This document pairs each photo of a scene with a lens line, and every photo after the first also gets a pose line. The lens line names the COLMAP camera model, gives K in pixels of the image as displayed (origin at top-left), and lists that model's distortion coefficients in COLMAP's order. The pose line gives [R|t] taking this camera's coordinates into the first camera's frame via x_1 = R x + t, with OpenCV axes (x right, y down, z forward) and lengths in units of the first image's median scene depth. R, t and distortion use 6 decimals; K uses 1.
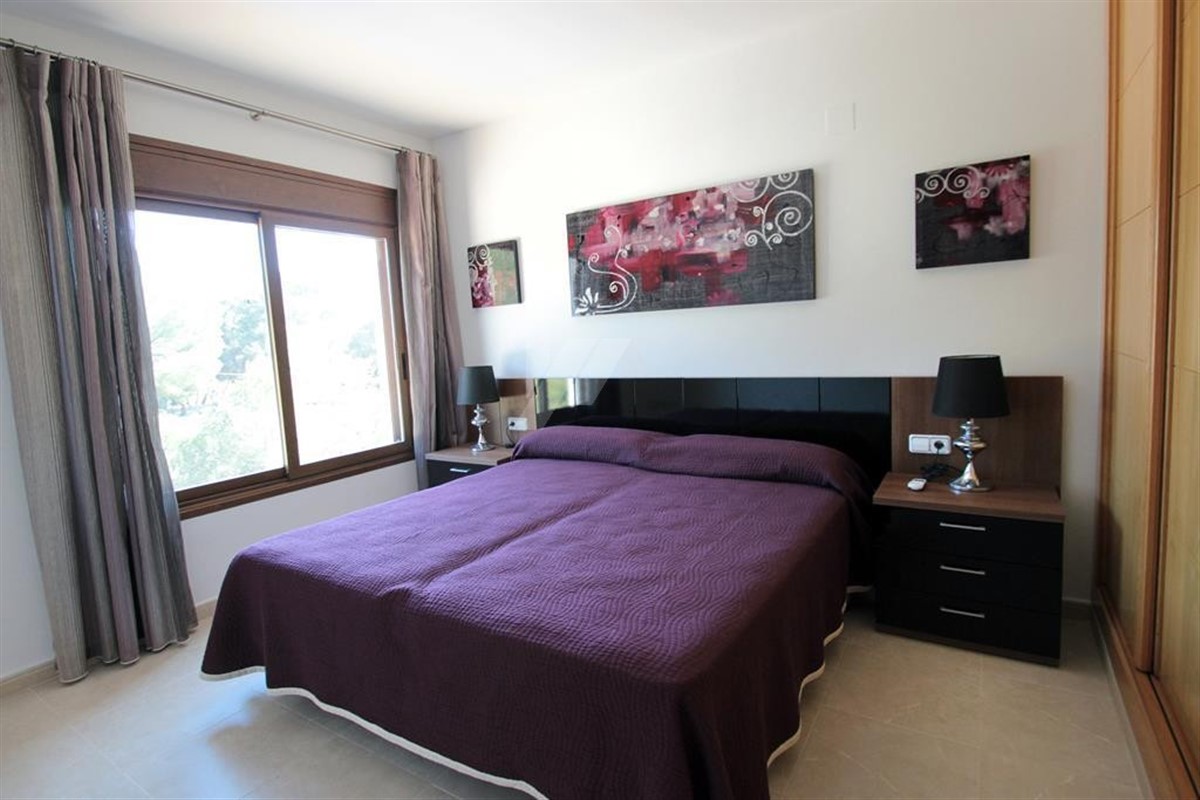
lens RADIAL K [[586.4, 0, 603.6], [0, 586.4, 392.4], [0, 0, 1]] dist [-0.001518, -0.001696]
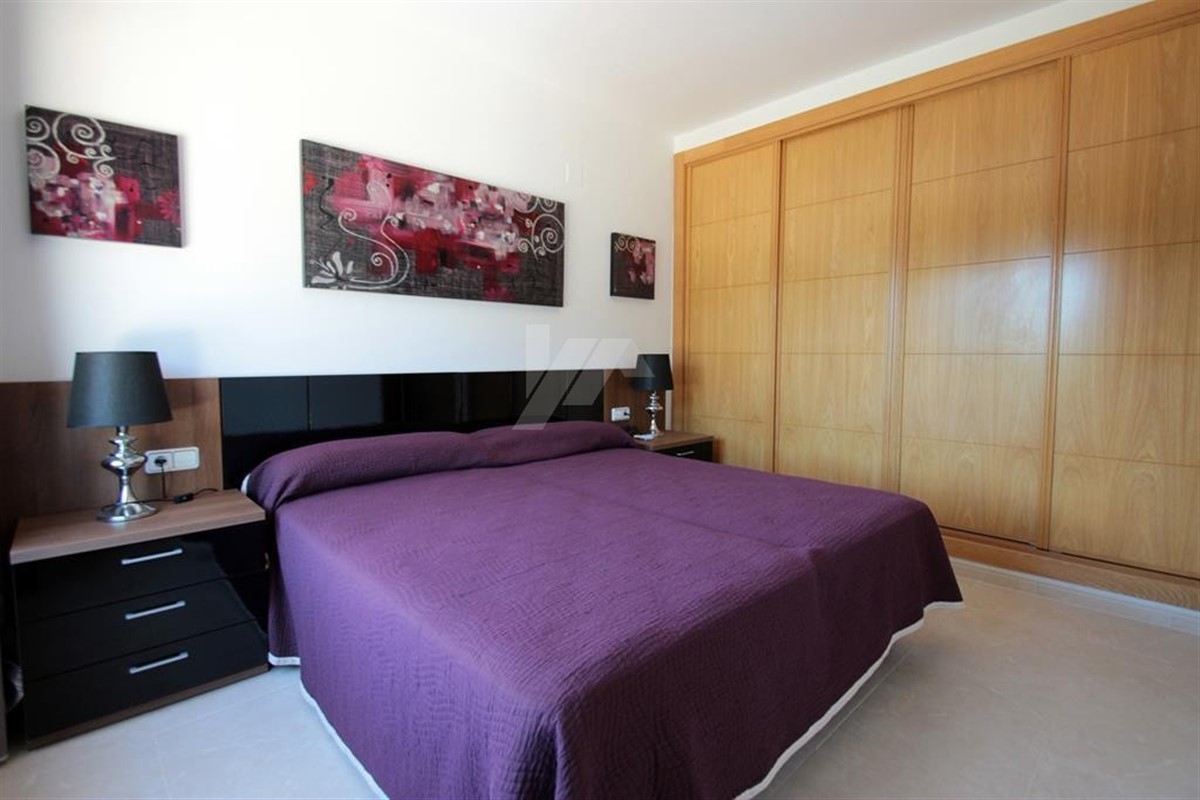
lens RADIAL K [[563.5, 0, 582.3], [0, 563.5, 392.2], [0, 0, 1]] dist [0.015631, -0.016212]
pose [[0.259272, -0.010565, 0.965747, -0.703873], [0.081110, 0.996646, -0.010872, 0.033791], [-0.962393, 0.081150, 0.259259, 0.591474]]
